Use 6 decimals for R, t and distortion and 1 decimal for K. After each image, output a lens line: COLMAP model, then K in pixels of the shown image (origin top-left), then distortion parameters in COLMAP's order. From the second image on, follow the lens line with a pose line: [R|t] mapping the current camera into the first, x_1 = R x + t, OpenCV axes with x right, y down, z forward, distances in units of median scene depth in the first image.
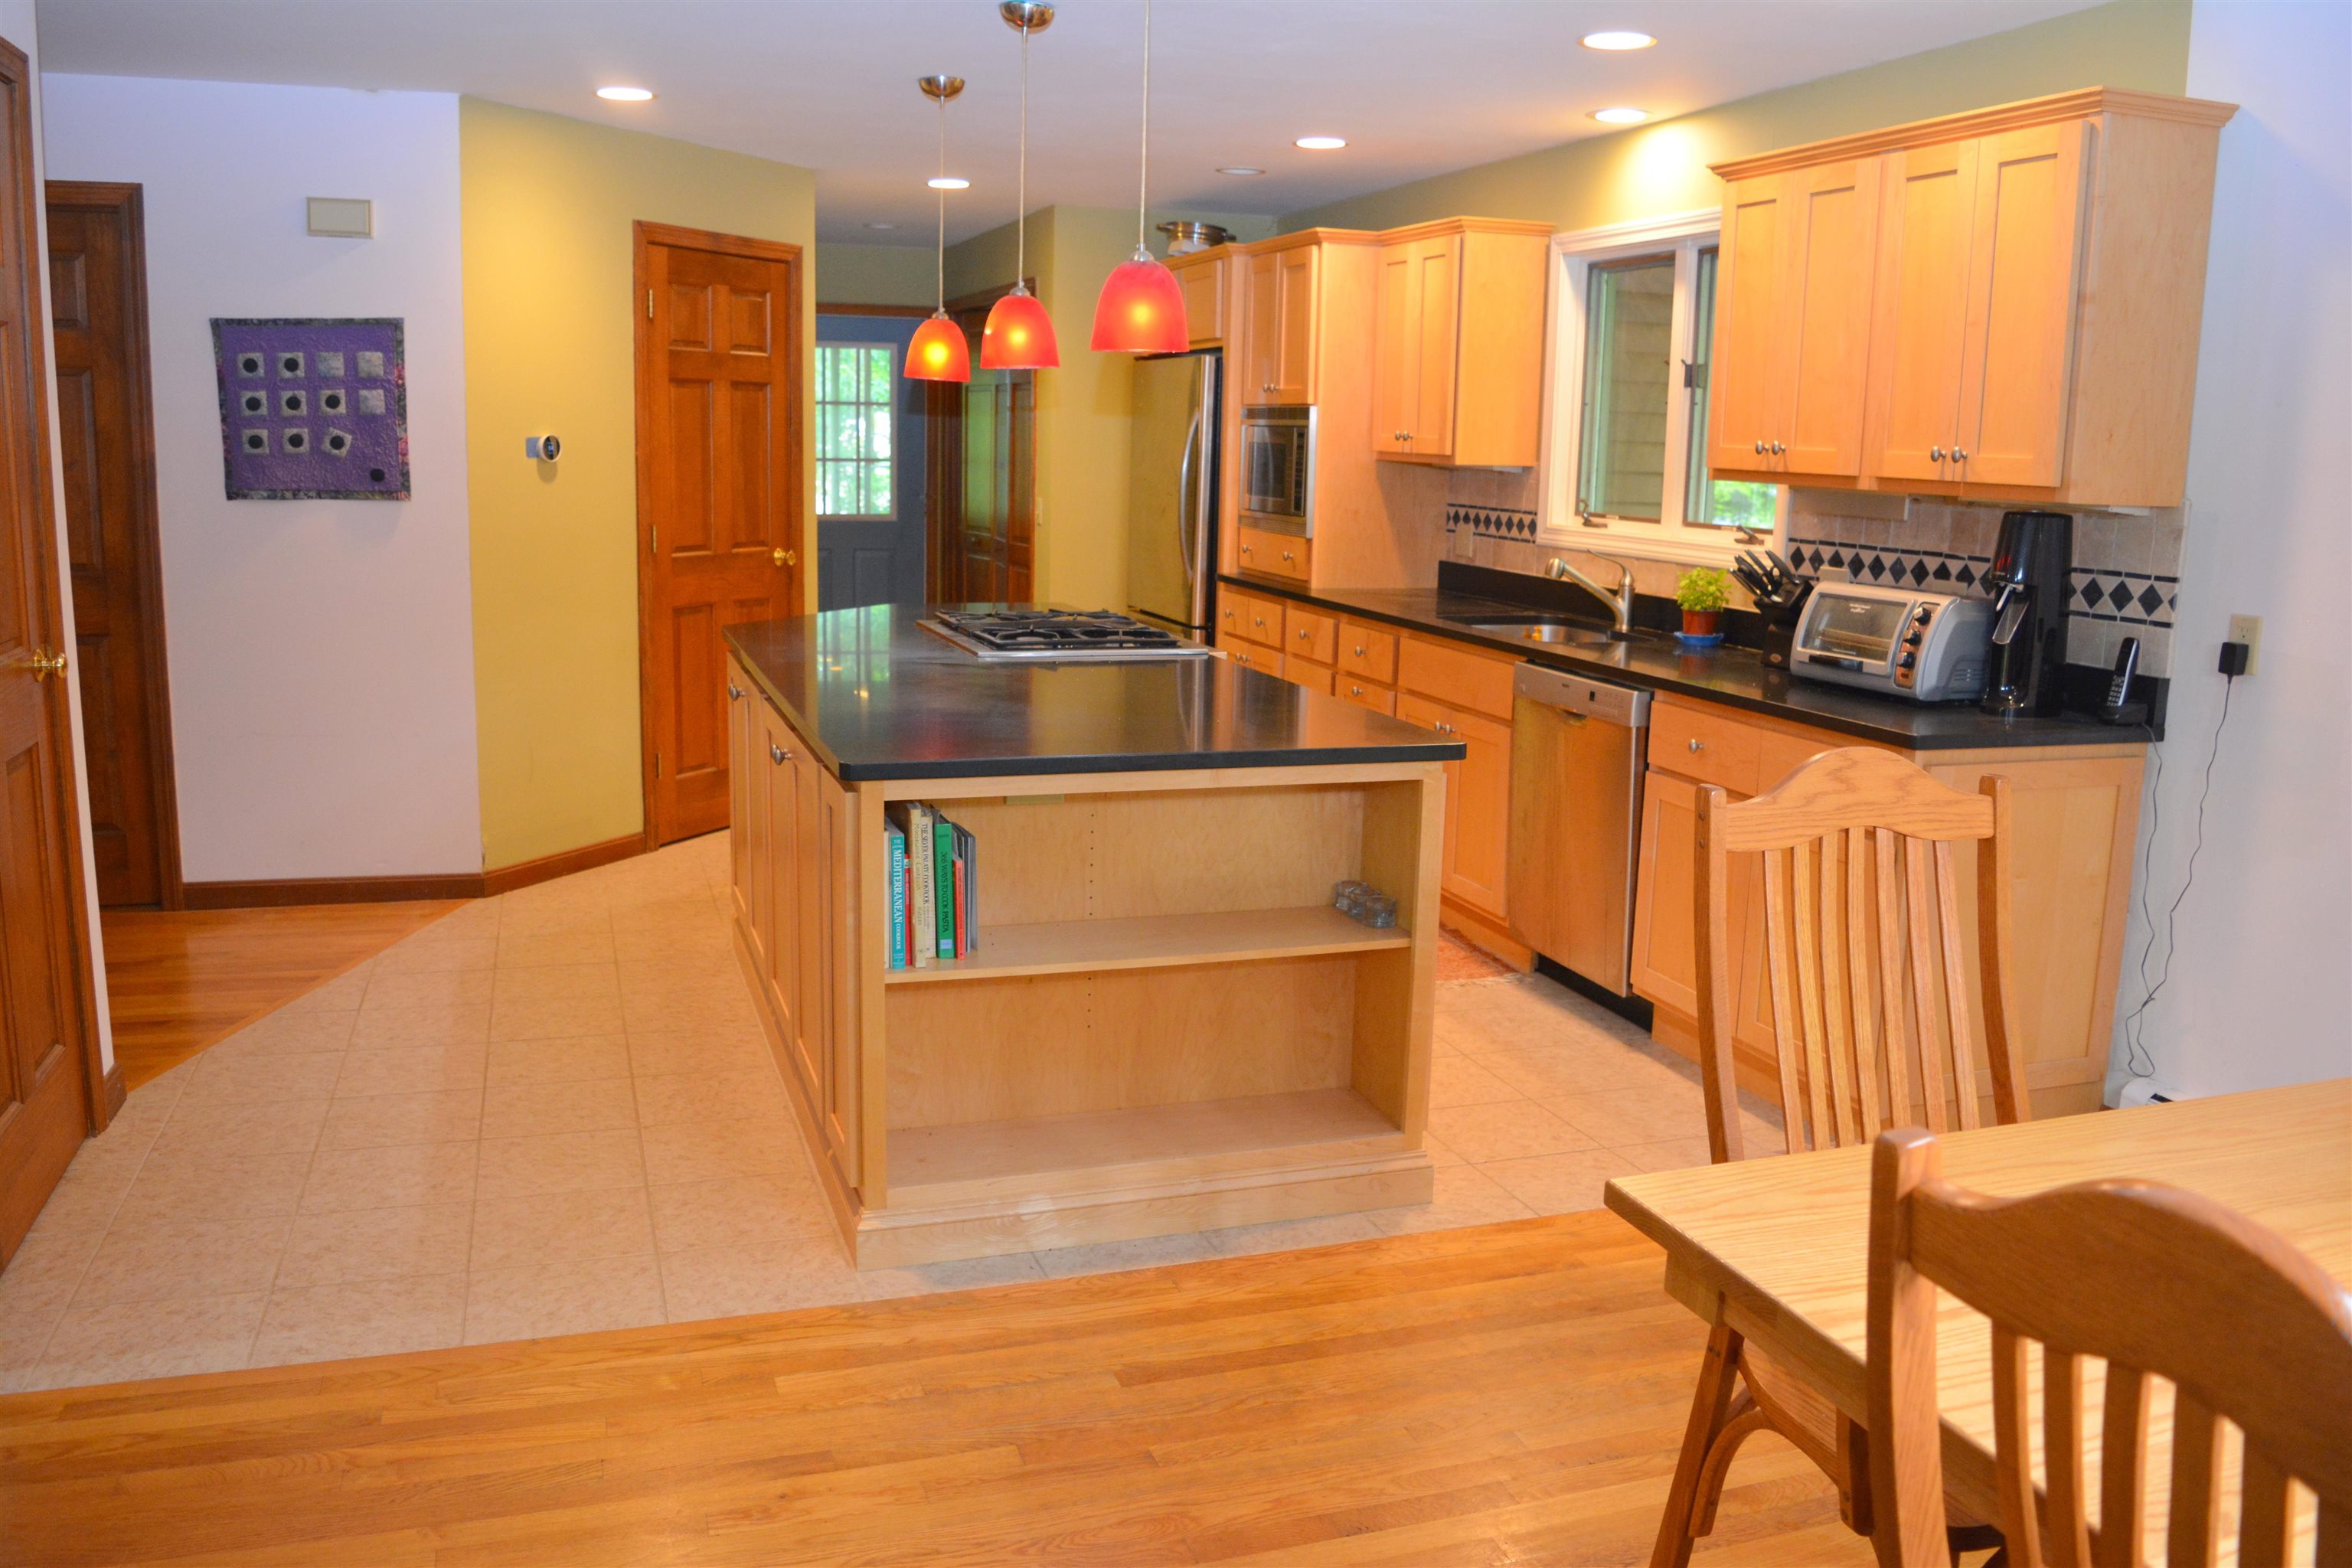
lens RADIAL K [[1843.8, 0, 1169.2], [0, 1843.8, 781.7], [0, 0, 1]] dist [-0.095576, 0.023745]
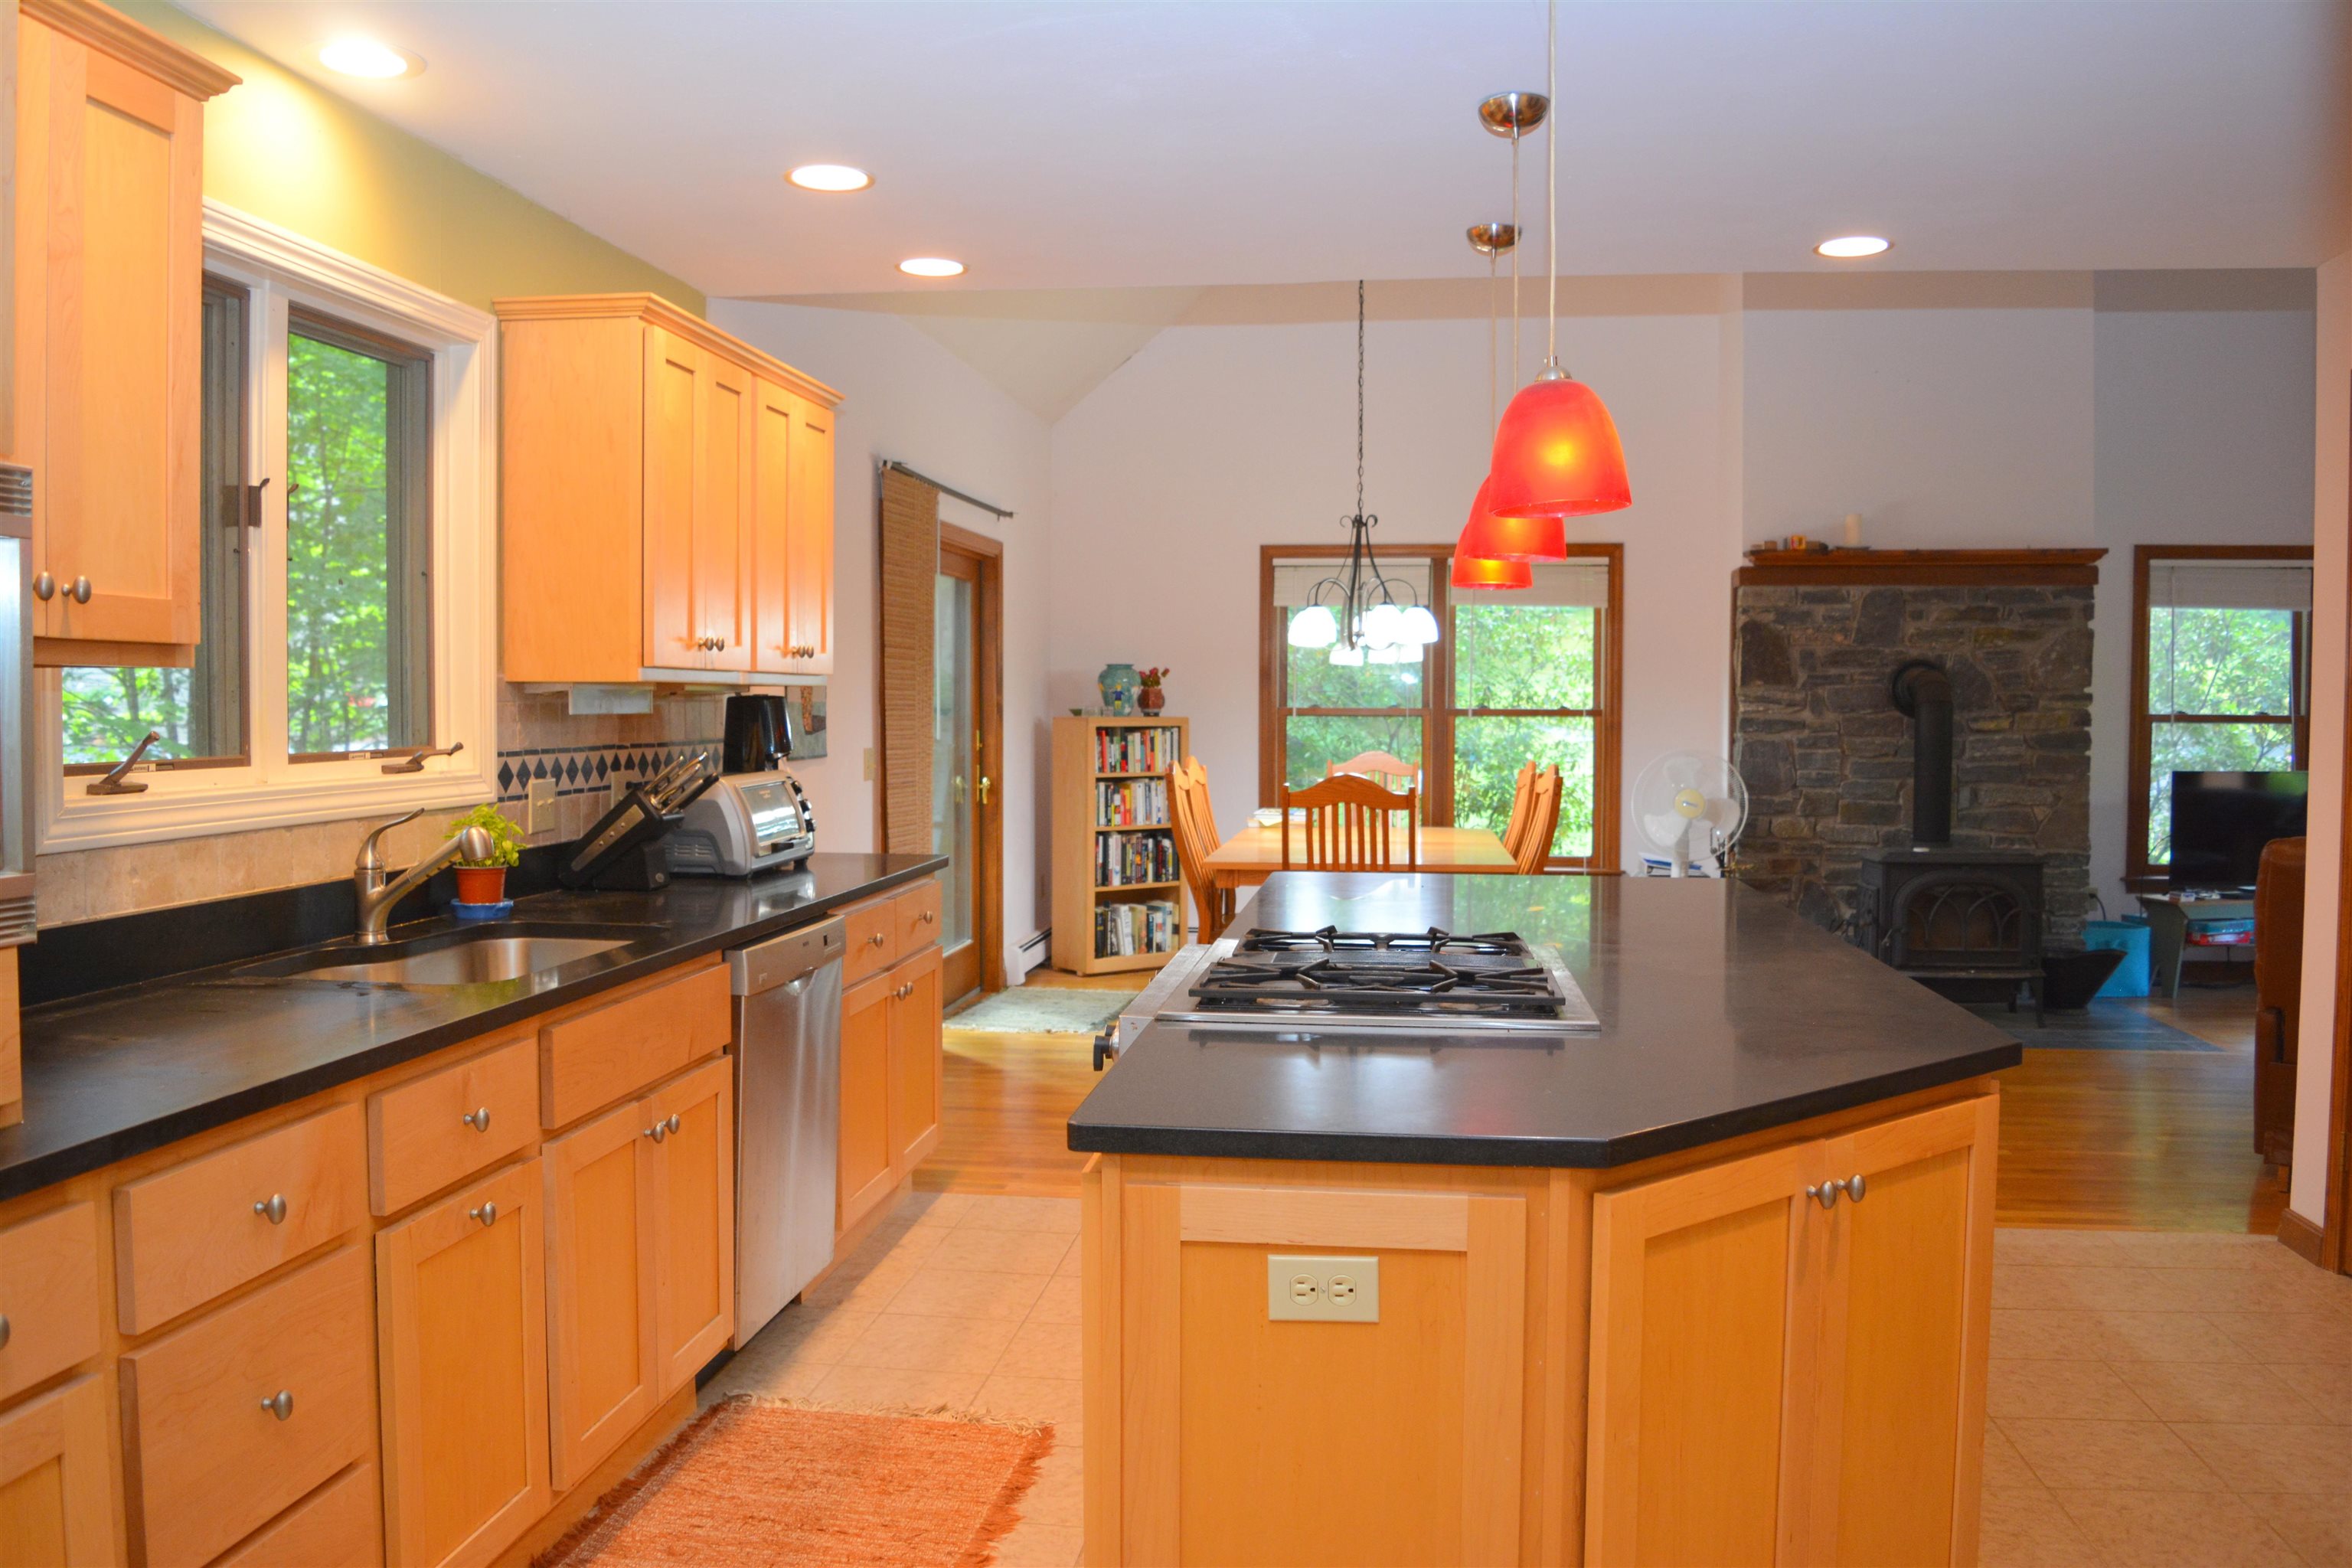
lens RADIAL K [[1843.8, 0, 1160.2], [0, 1843.8, 777.5], [0, 0, 1]] dist [-0.095576, 0.023745]
pose [[-0.894544, -0.046874, 0.444516, -0.242298], [0.057255, 0.974277, 0.217957, -0.257463], [-0.443298, 0.220423, -0.868850, 1.443830]]
